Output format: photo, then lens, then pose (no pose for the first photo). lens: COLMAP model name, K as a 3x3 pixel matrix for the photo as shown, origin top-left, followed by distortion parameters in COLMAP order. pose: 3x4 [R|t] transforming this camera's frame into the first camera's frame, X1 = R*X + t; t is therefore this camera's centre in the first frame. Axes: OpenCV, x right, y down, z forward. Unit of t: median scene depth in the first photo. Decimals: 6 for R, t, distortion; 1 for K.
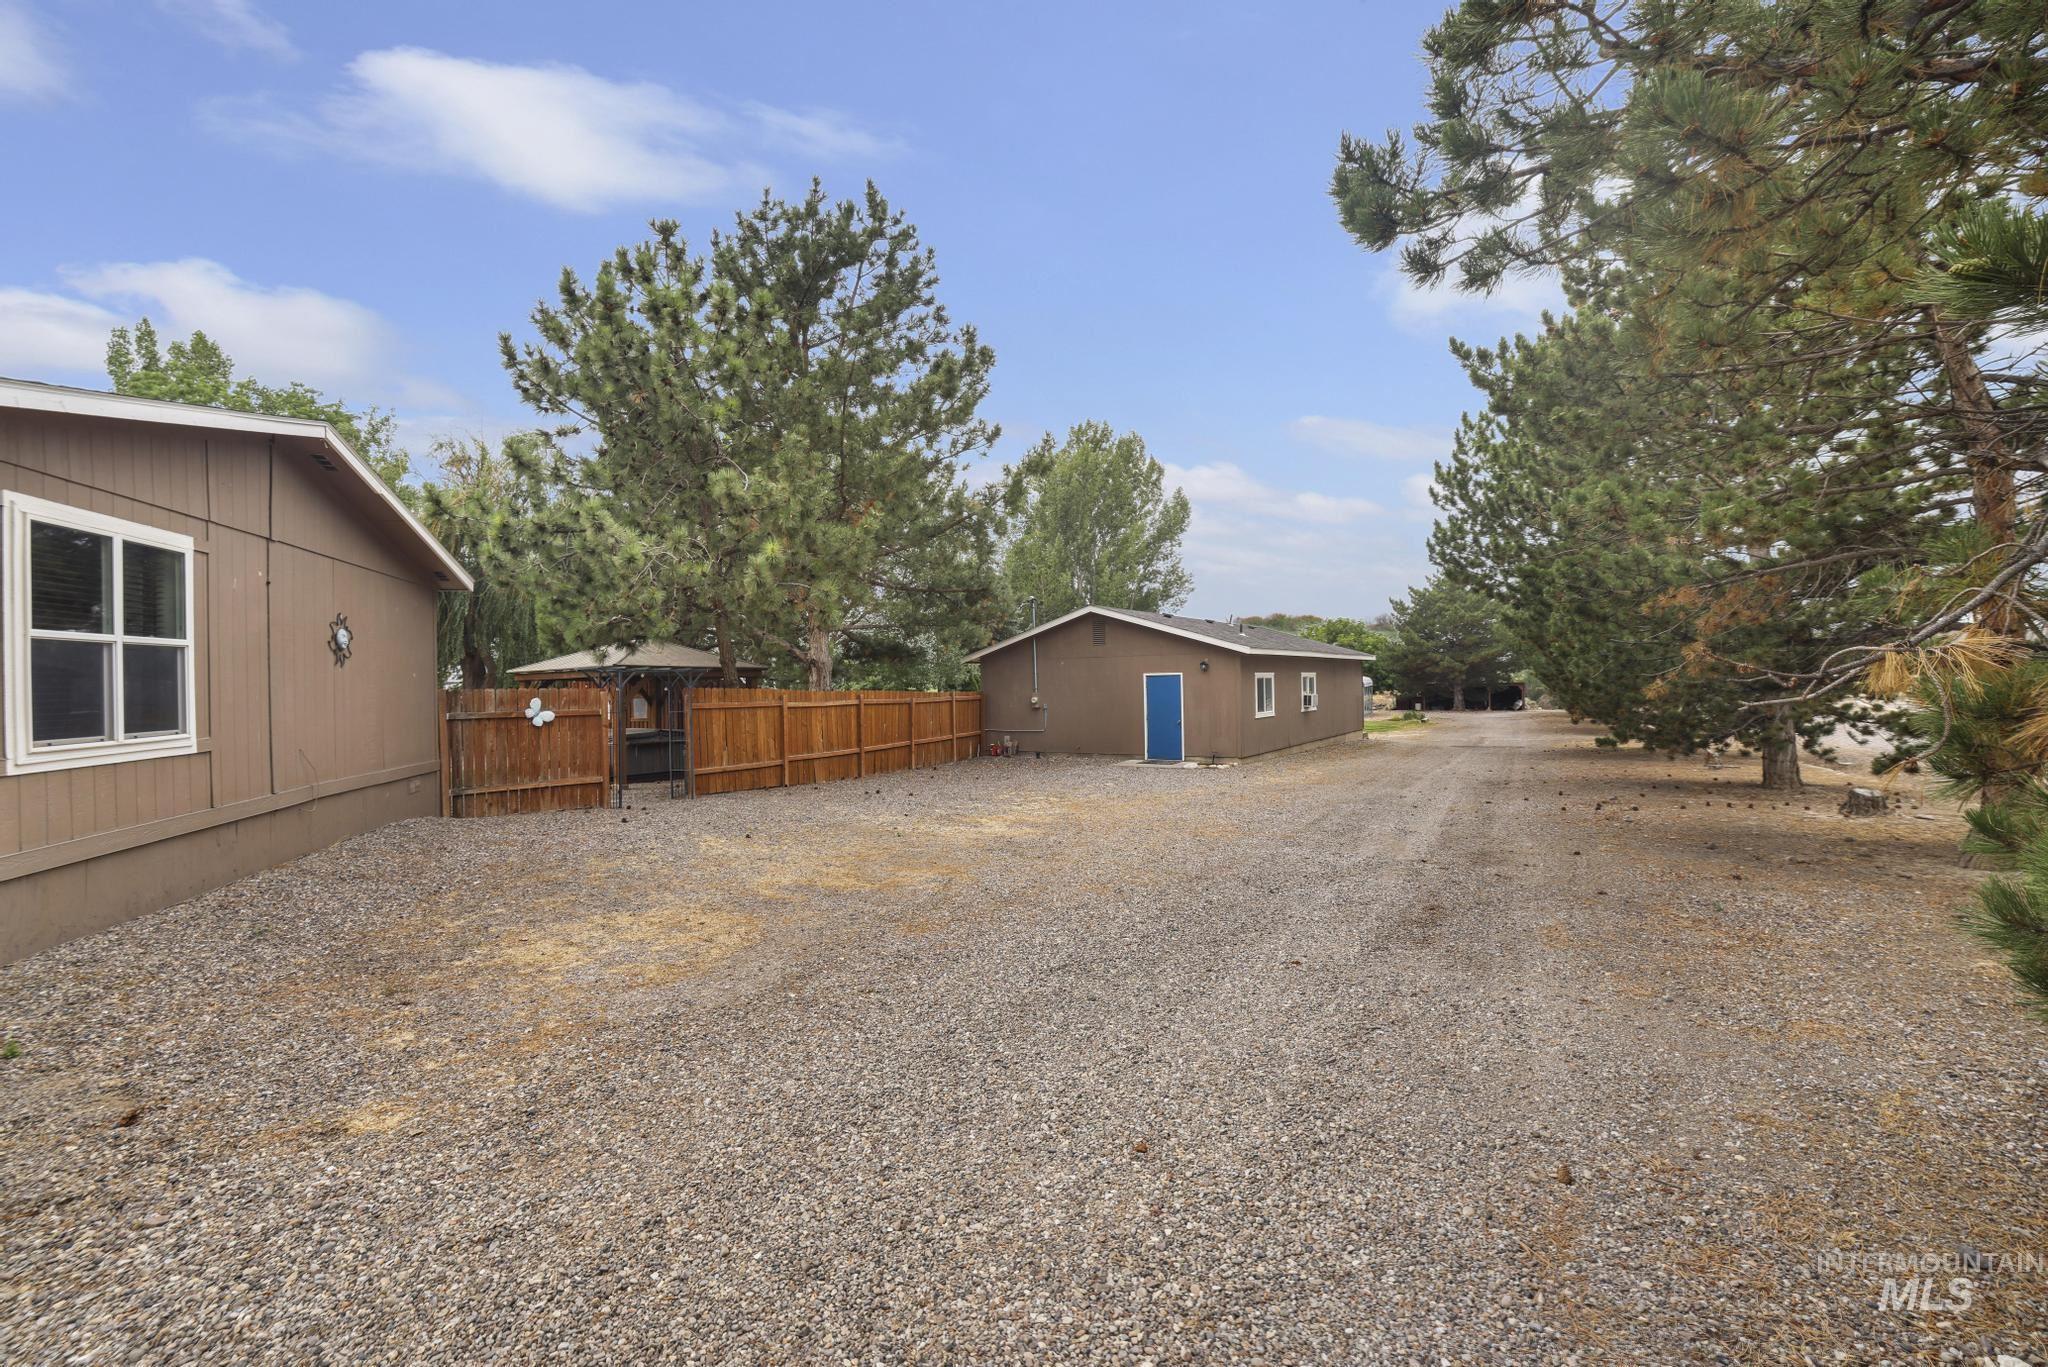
lens RADIAL K [[884.4, 0, 1035.1], [0, 884.4, 677.7], [0, 0, 1]] dist [-0.017812, 0.006902]
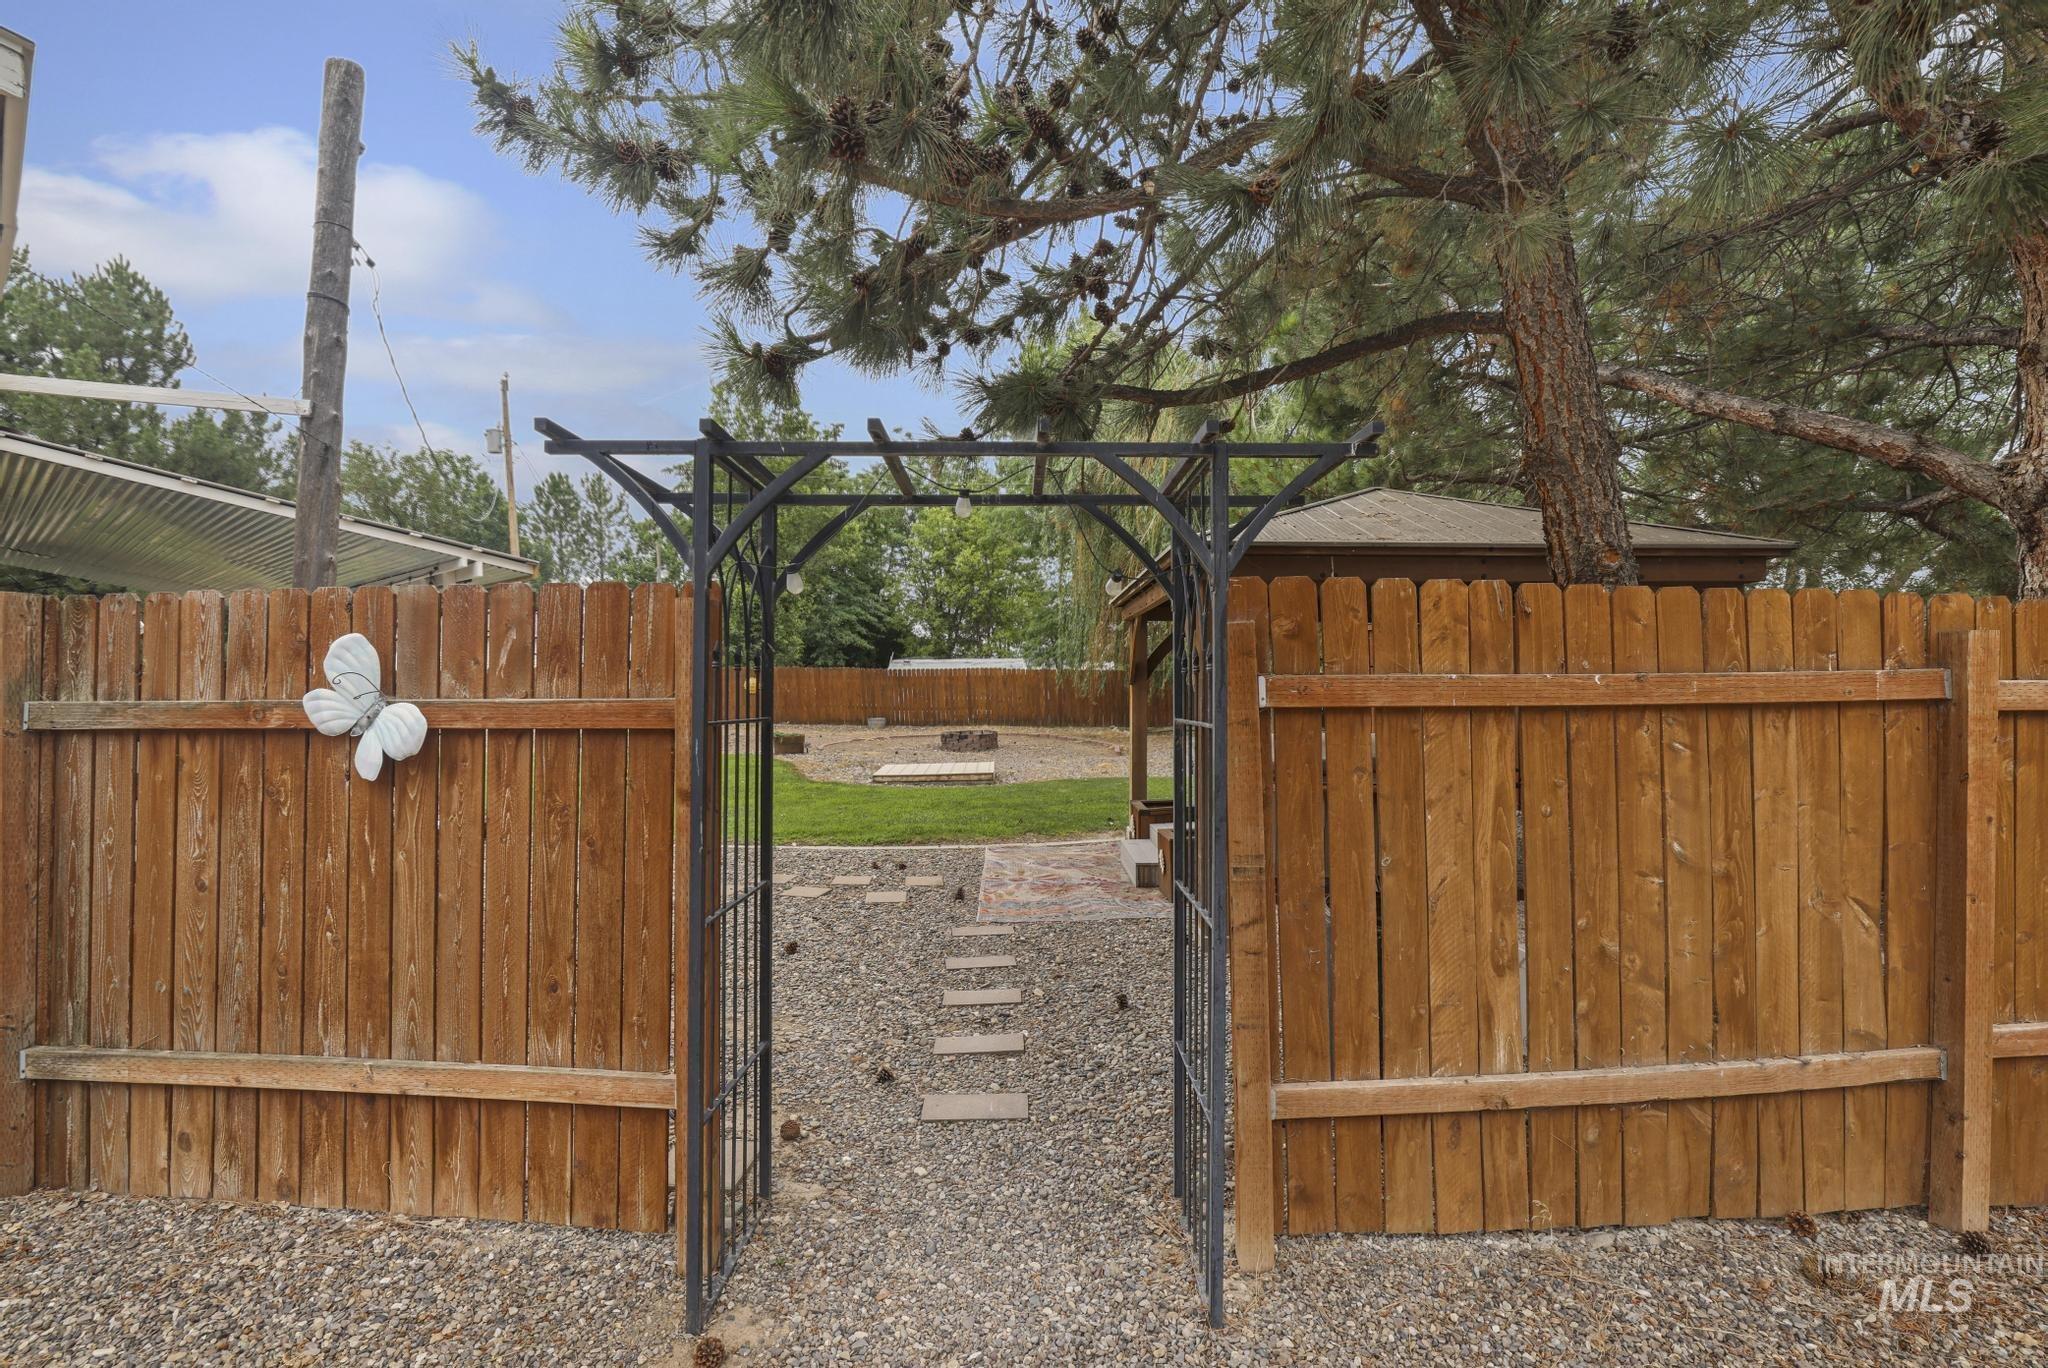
lens RADIAL K [[884.4, 0, 1021.6], [0, 884.4, 683.6], [0, 0, 1]] dist [-0.017812, 0.006902]
pose [[0.564376, 0.012171, -0.825428, -0.335932], [0.007502, 0.999774, 0.019871, 0.032450], [0.825484, -0.017407, 0.564157, 1.041746]]
